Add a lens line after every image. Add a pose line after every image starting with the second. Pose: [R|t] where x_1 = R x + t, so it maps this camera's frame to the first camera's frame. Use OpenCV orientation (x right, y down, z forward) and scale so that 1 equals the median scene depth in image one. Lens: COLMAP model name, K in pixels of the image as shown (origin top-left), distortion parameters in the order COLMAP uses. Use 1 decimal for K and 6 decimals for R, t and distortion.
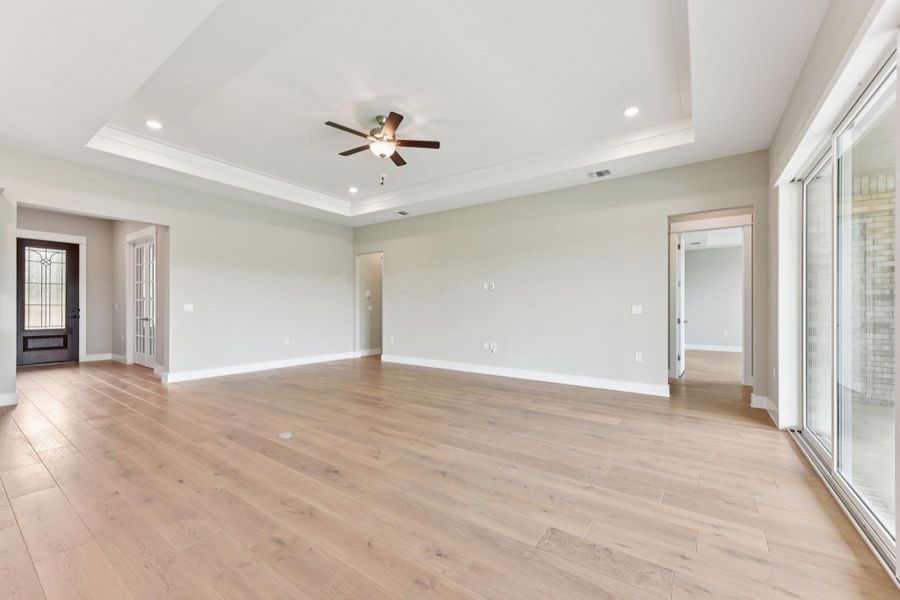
lens RADIAL K [[356.9, 0, 451.6], [0, 356.9, 306.5], [0, 0, 1]] dist [0.005324, -0.000428]
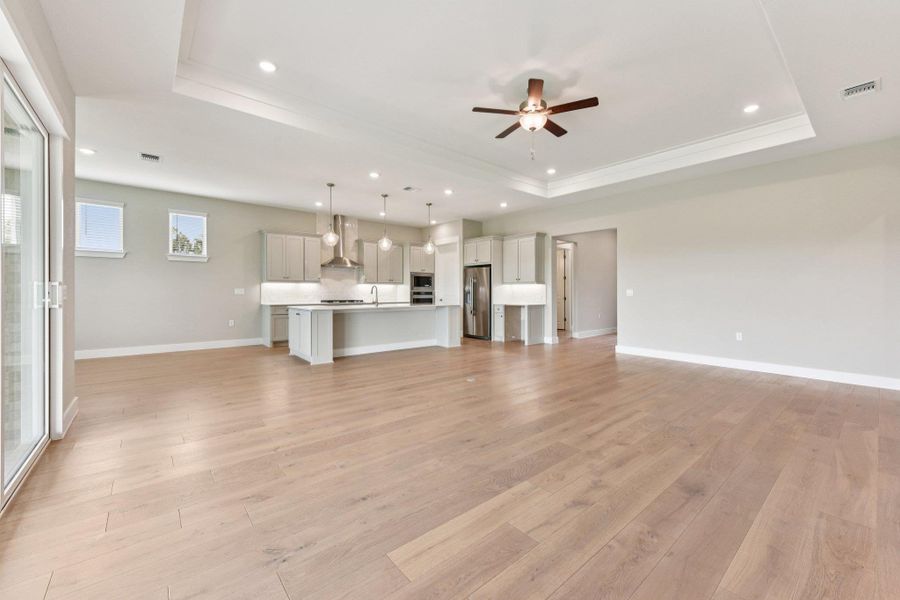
lens RADIAL K [[356.9, 0, 459.5], [0, 356.9, 291.4], [0, 0, 1]] dist [0.005324, -0.000428]
pose [[-0.243456, -0.005902, -0.969894, 0.990186], [-0.000799, 0.999982, -0.005884, 0.011307], [0.969912, -0.000657, -0.243457, 1.356482]]
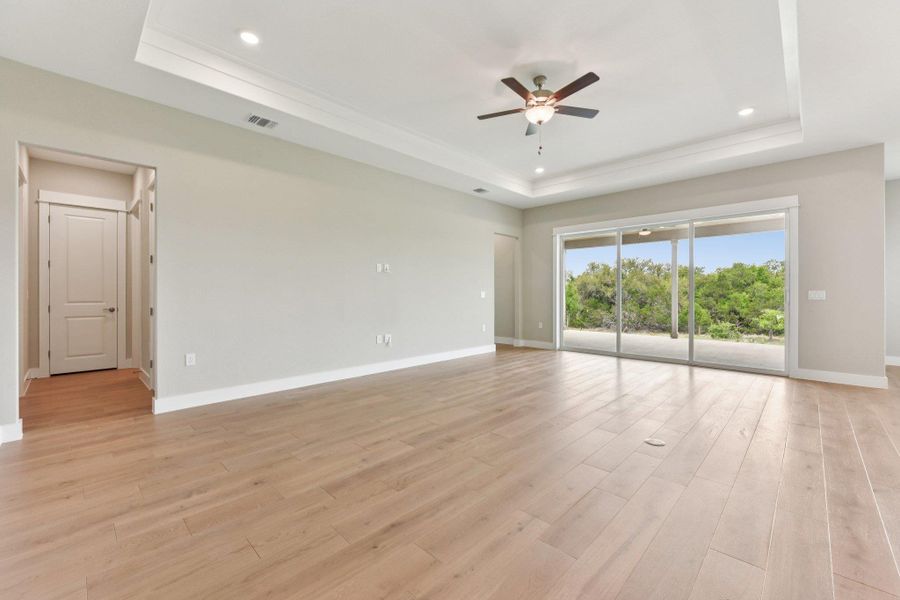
lens RADIAL K [[371.7, 0, 454.9], [0, 371.7, 293.5], [0, 0, 1]] dist [0.002525, 0.000236]
pose [[0.150653, -0.004635, 0.988576, -1.480476], [-0.001510, 0.999987, 0.004919, -0.002881], [-0.988586, -0.002234, 0.150644, 1.393236]]
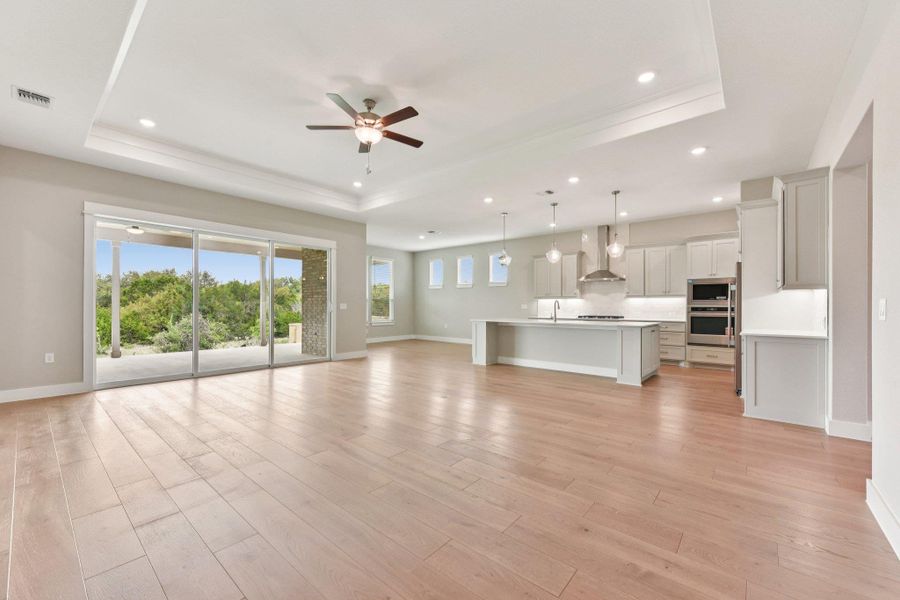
lens RADIAL K [[356.9, 0, 455.6], [0, 356.9, 308.3], [0, 0, 1]] dist [0.005324, -0.000428]
pose [[-0.996987, -0.008601, 0.077089, -0.642377], [-0.008289, 0.999956, 0.004374, 0.005951], [-0.077123, 0.003722, -0.997015, 2.498088]]
